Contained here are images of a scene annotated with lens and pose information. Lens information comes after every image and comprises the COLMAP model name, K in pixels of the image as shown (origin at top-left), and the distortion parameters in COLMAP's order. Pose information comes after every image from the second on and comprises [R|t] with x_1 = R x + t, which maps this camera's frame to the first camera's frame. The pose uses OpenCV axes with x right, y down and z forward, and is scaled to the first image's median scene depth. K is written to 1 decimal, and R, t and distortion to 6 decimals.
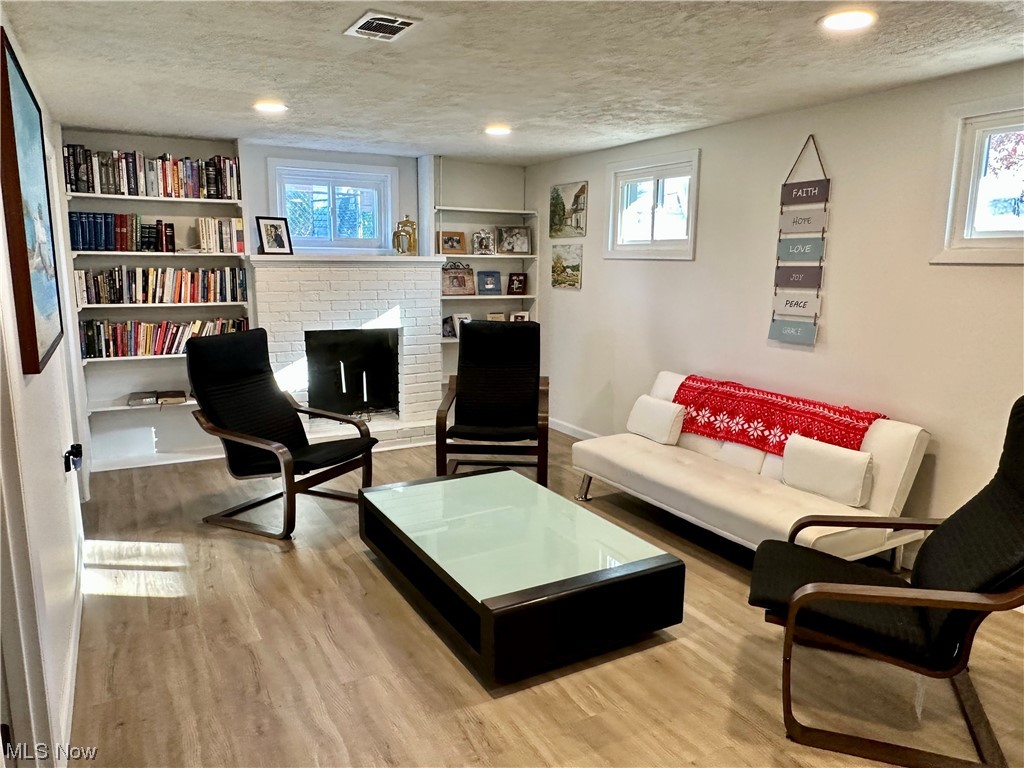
lens RADIAL K [[729.5, 0, 512.0], [0, 729.5, 384.0], [0, 0, 1]] dist [-0.001392, -0.003494]
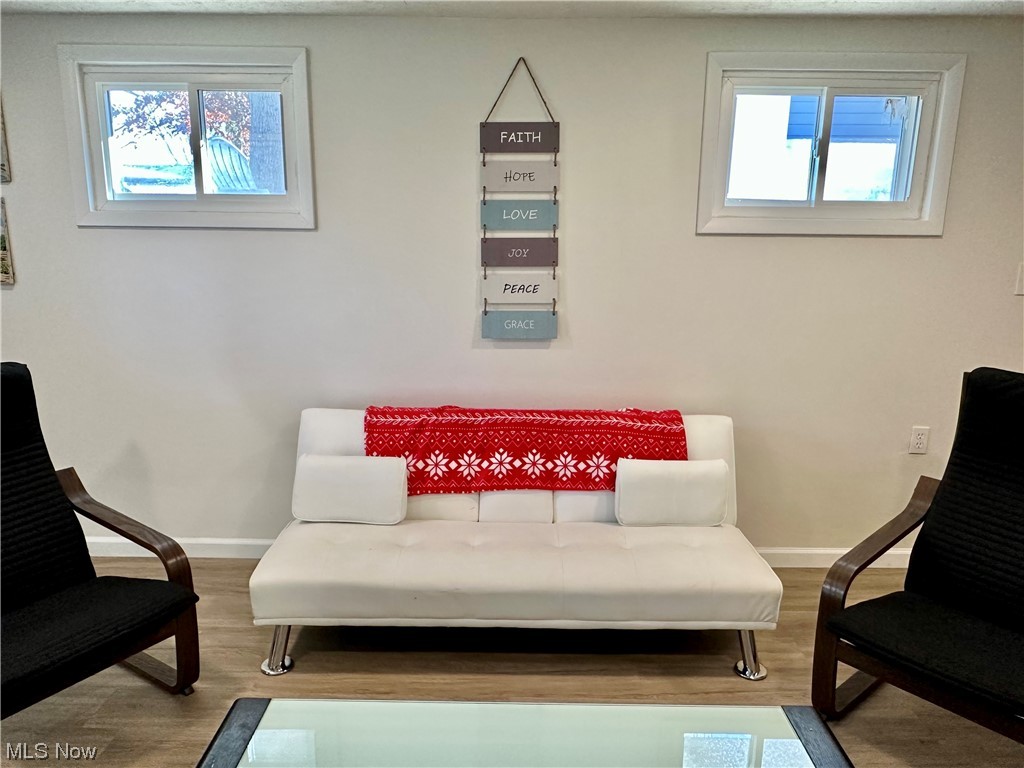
lens RADIAL K [[732.3, 0, 511.2], [0, 732.3, 392.2], [0, 0, 1]] dist [-0.000115, -0.002320]
pose [[0.491802, -0.195398, 0.848499, -0.247599], [0.143921, 0.979332, 0.142108, -0.100879], [-0.858730, 0.052228, 0.509760, 0.557551]]
